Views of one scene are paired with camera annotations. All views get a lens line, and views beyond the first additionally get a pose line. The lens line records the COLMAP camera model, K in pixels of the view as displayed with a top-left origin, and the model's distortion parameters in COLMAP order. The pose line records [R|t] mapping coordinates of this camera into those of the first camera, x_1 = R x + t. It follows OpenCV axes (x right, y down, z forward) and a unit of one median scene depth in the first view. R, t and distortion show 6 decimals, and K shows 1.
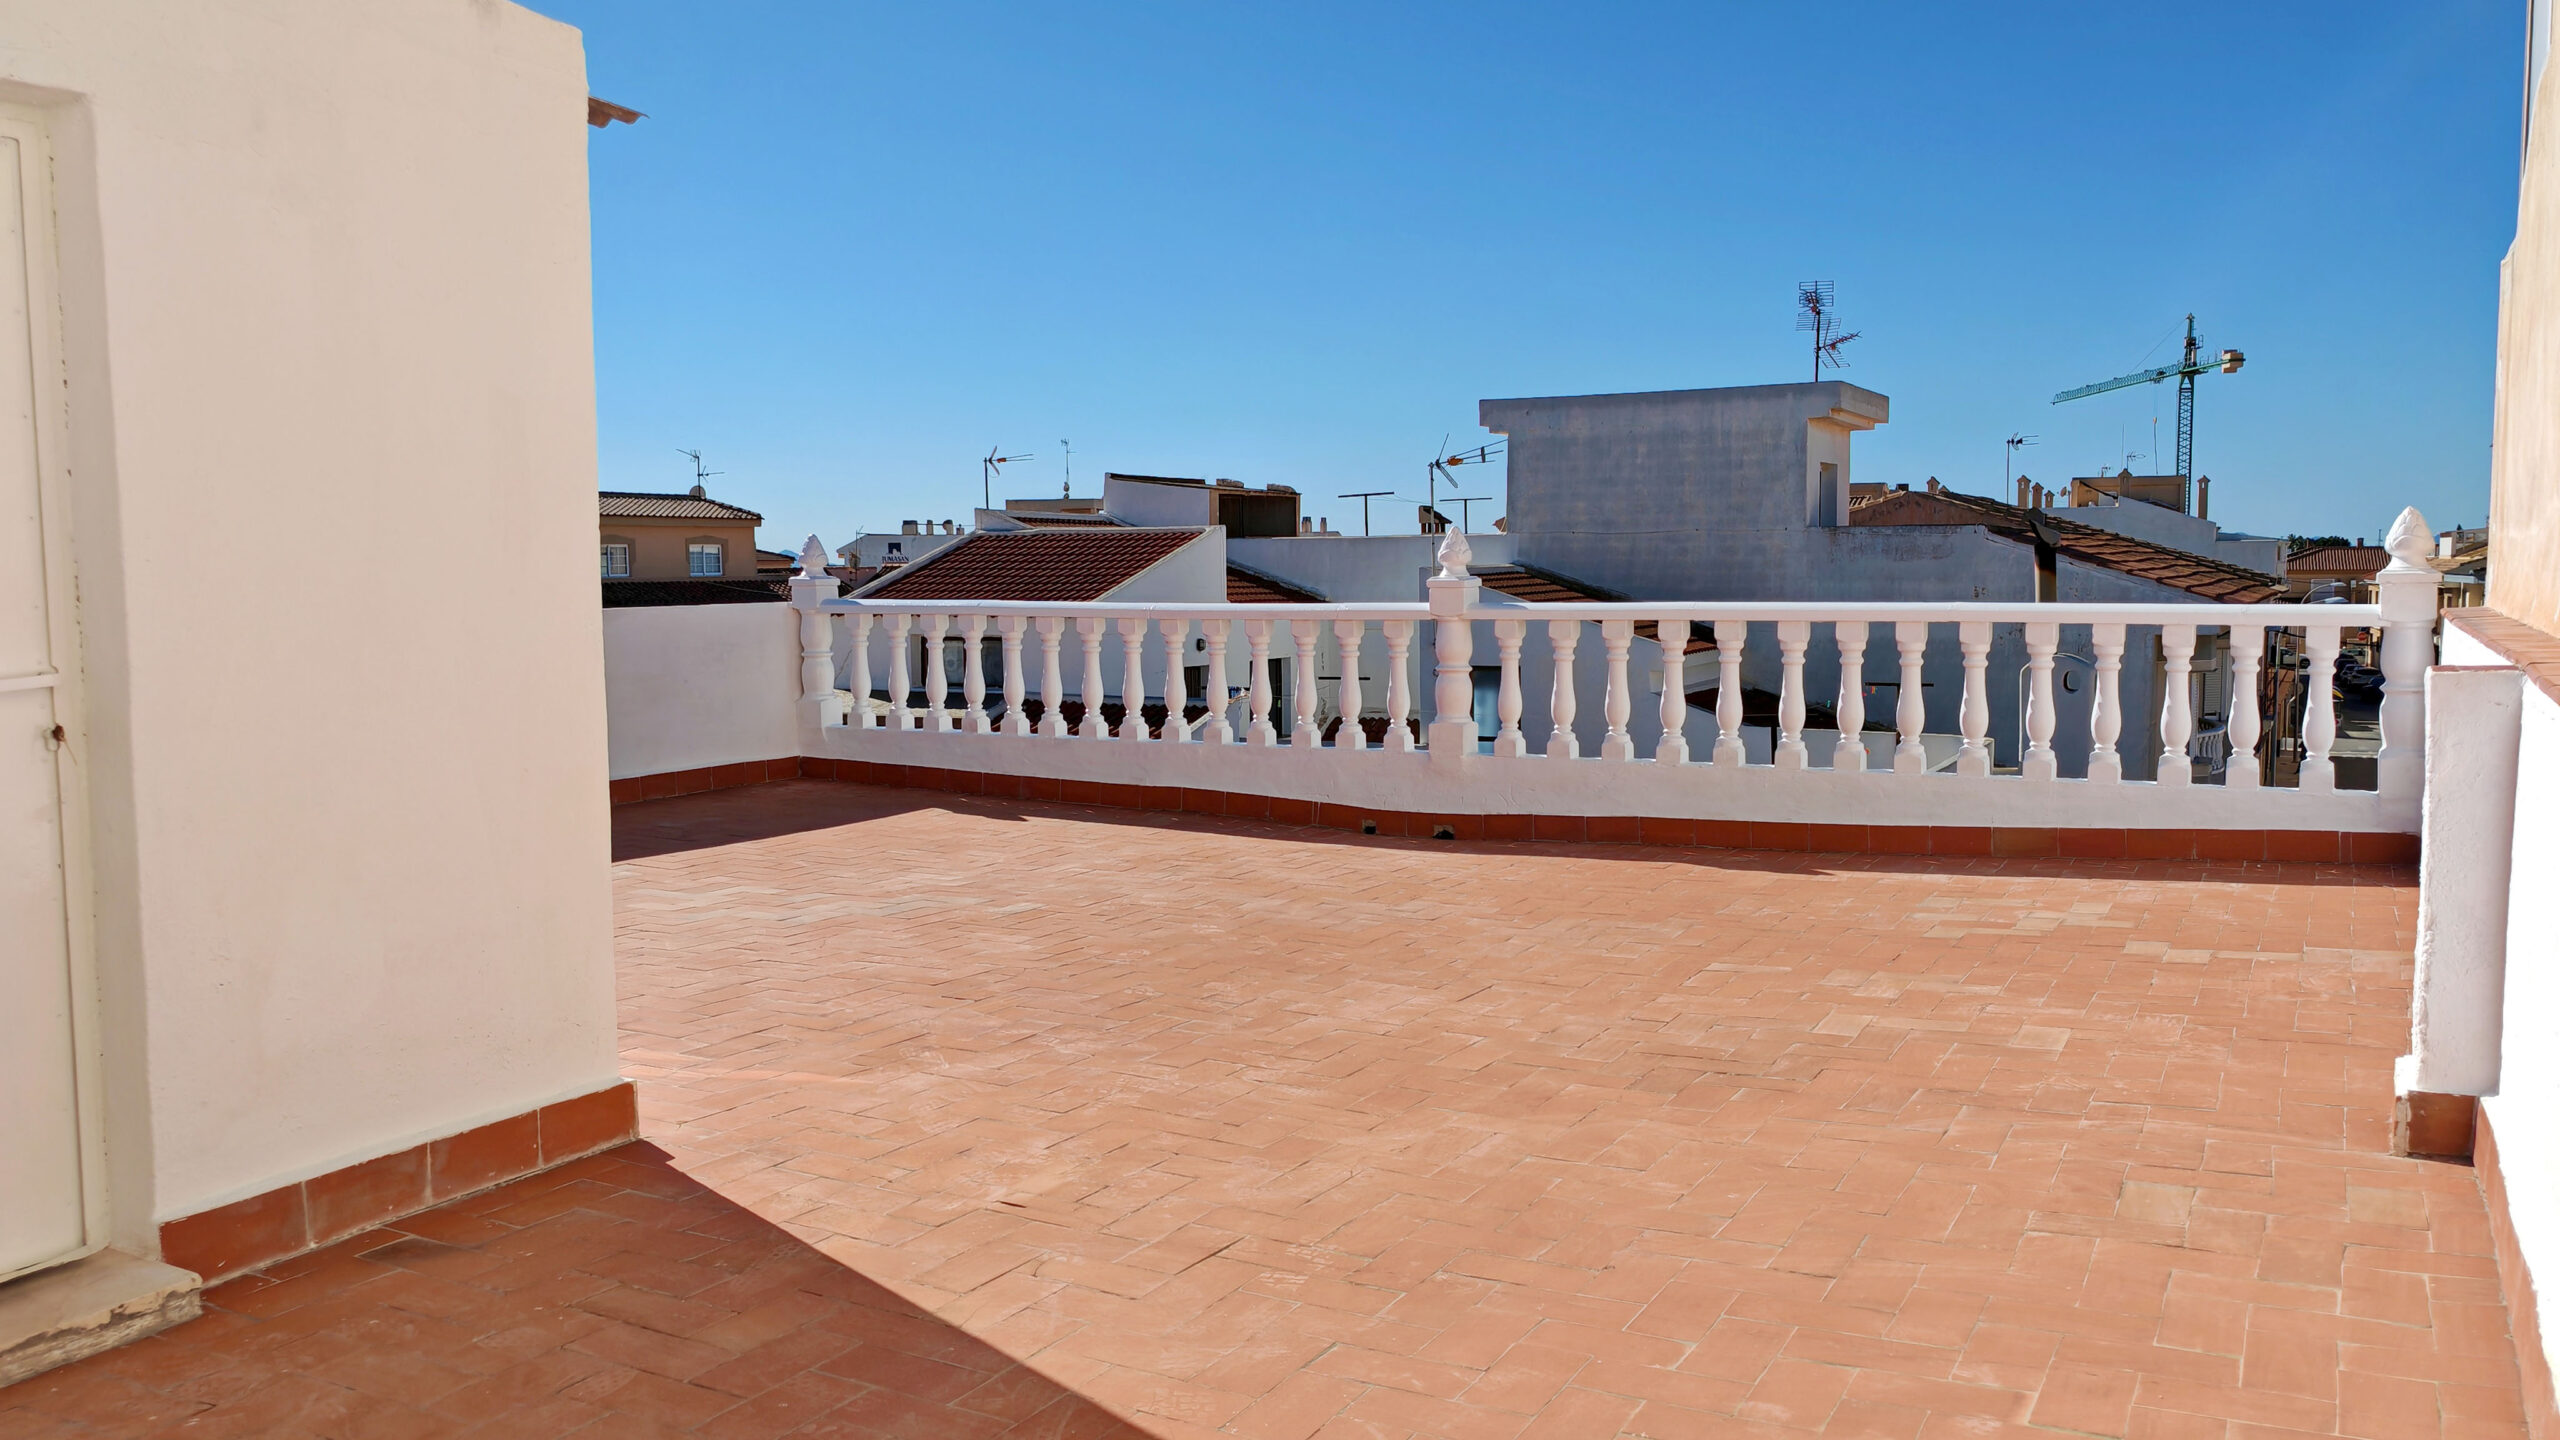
lens RADIAL K [[1906.9, 0, 1270.5], [0, 1906.9, 697.3], [0, 0, 1]] dist [0.078679, -0.192433]
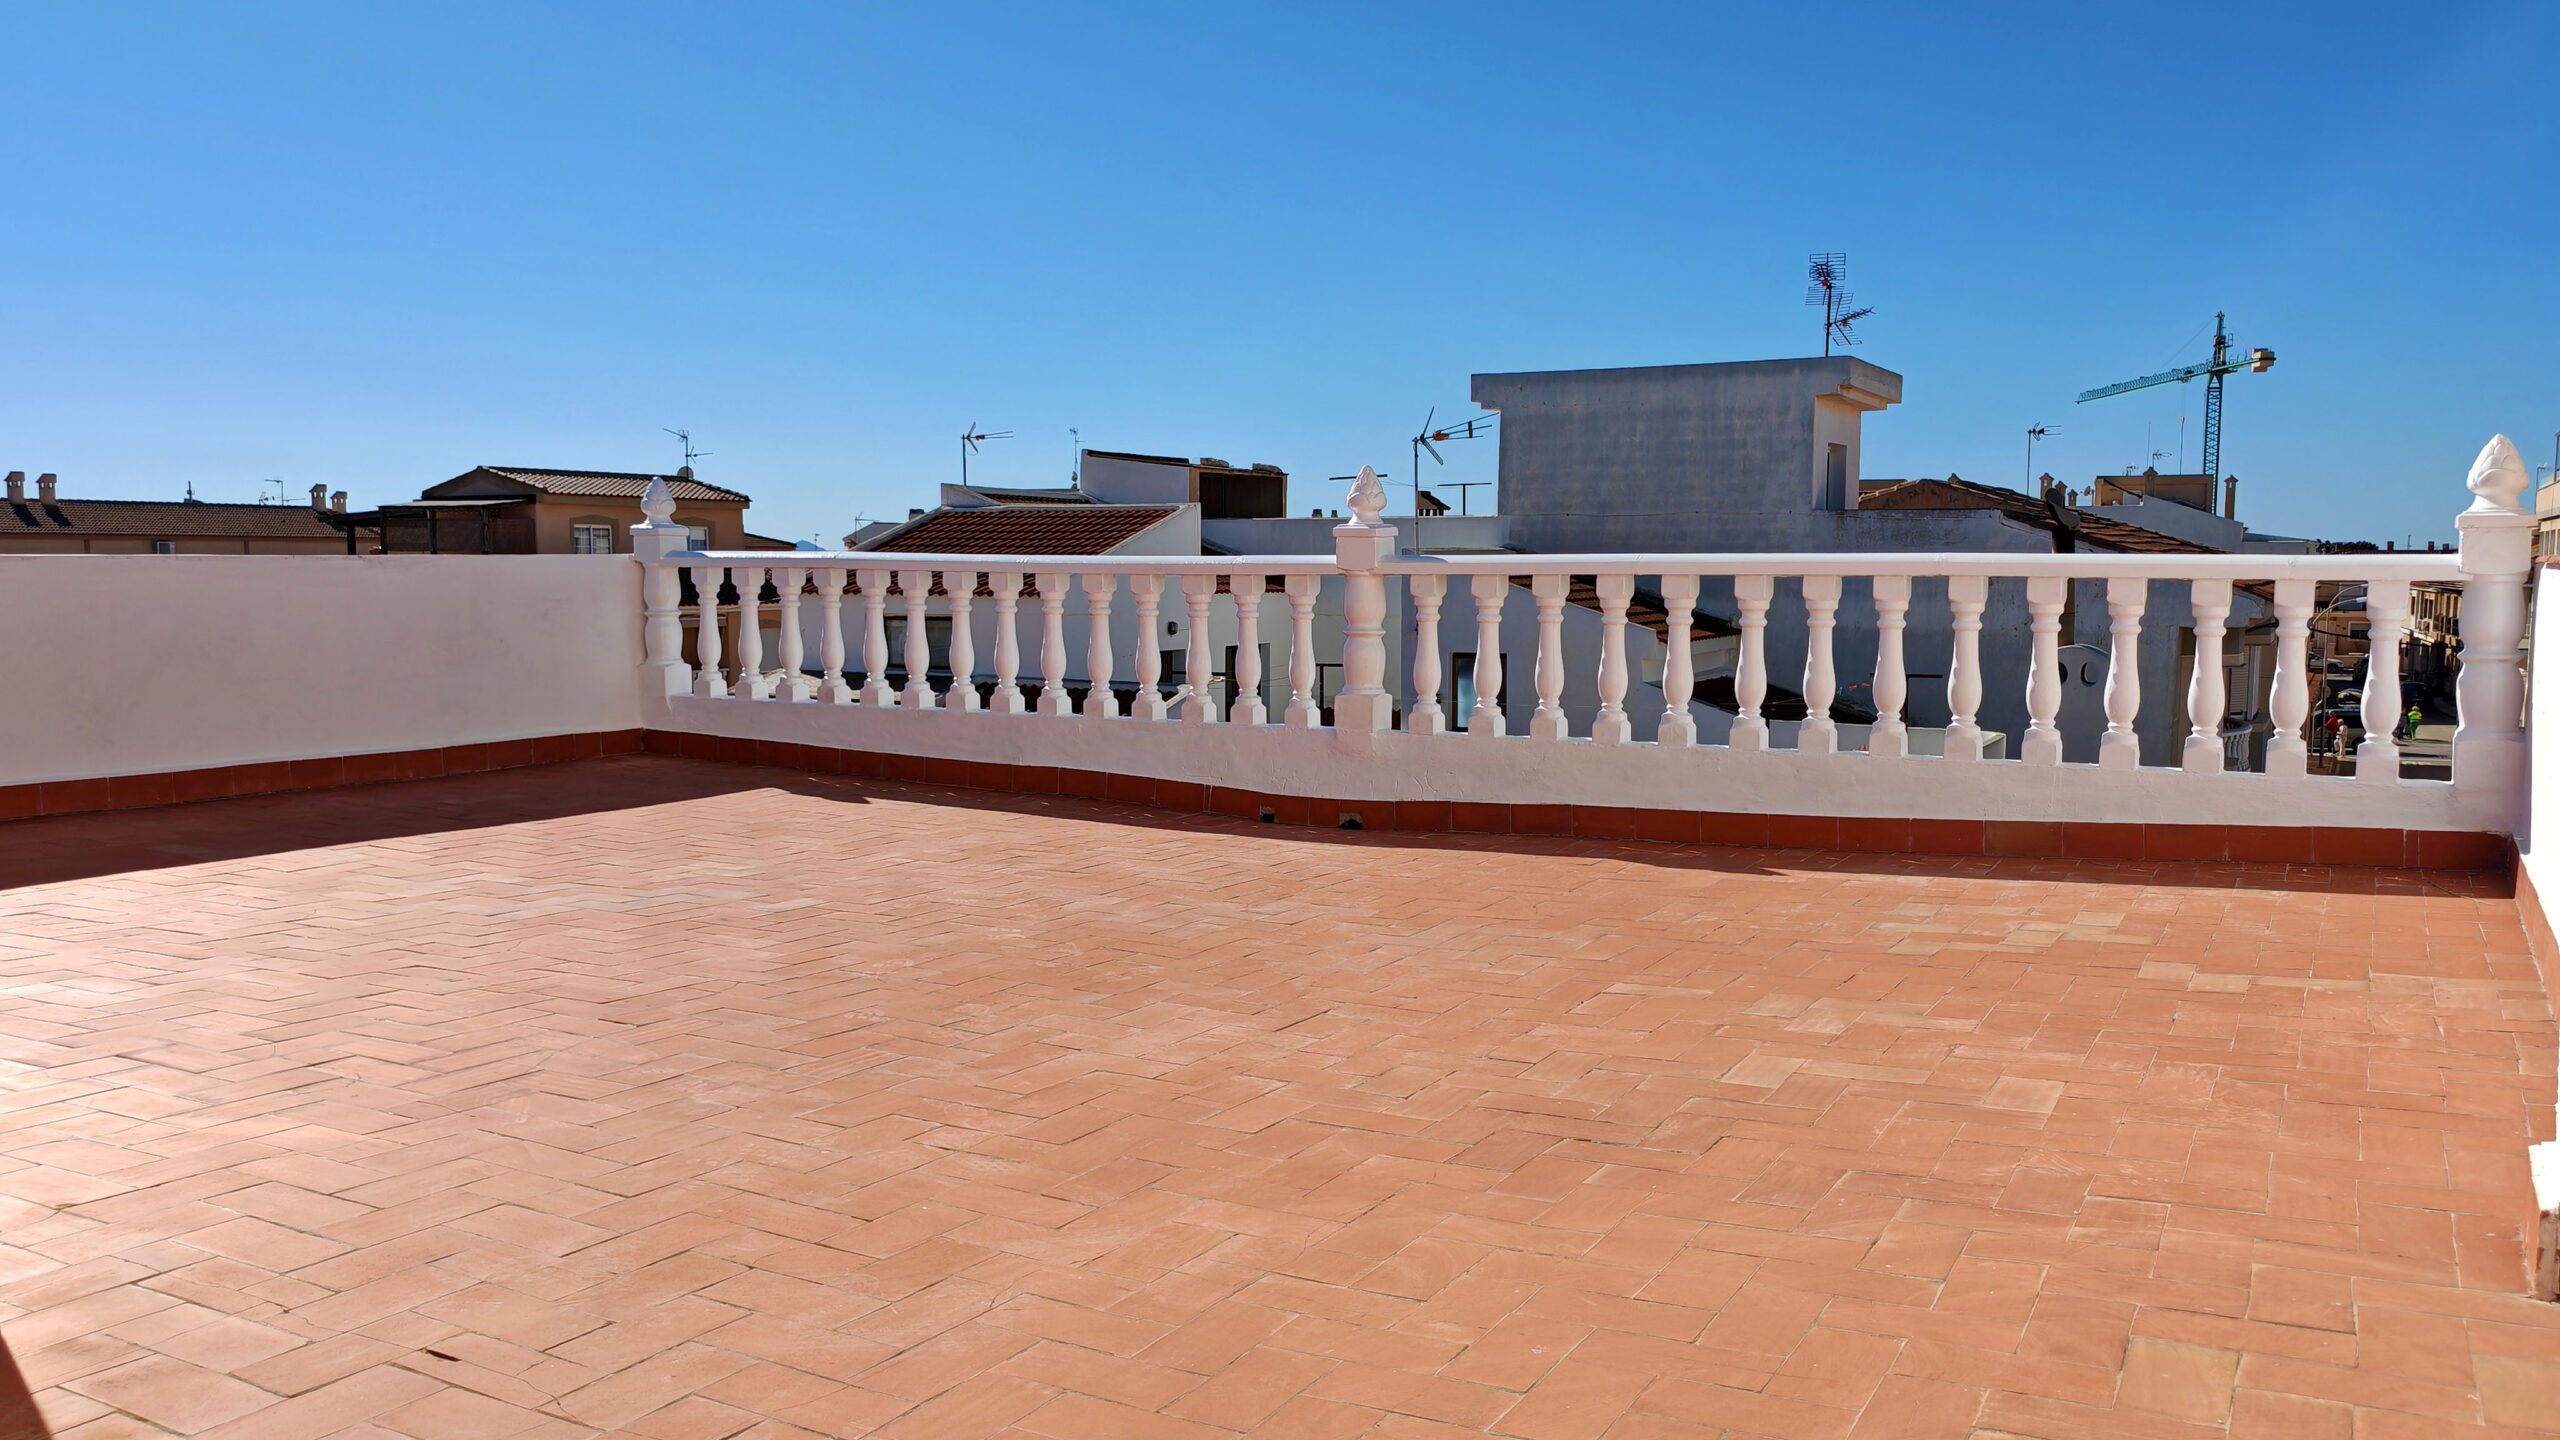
lens RADIAL K [[1920.4, 0, 1267.8], [0, 1920.4, 717.9], [0, 0, 1]] dist [0.062850, -0.129785]
pose [[0.999912, 0.010601, -0.007925, 0.064445], [-0.010496, 0.999858, 0.013212, 0.013949], [0.008064, -0.013128, 0.999881, 0.143345]]
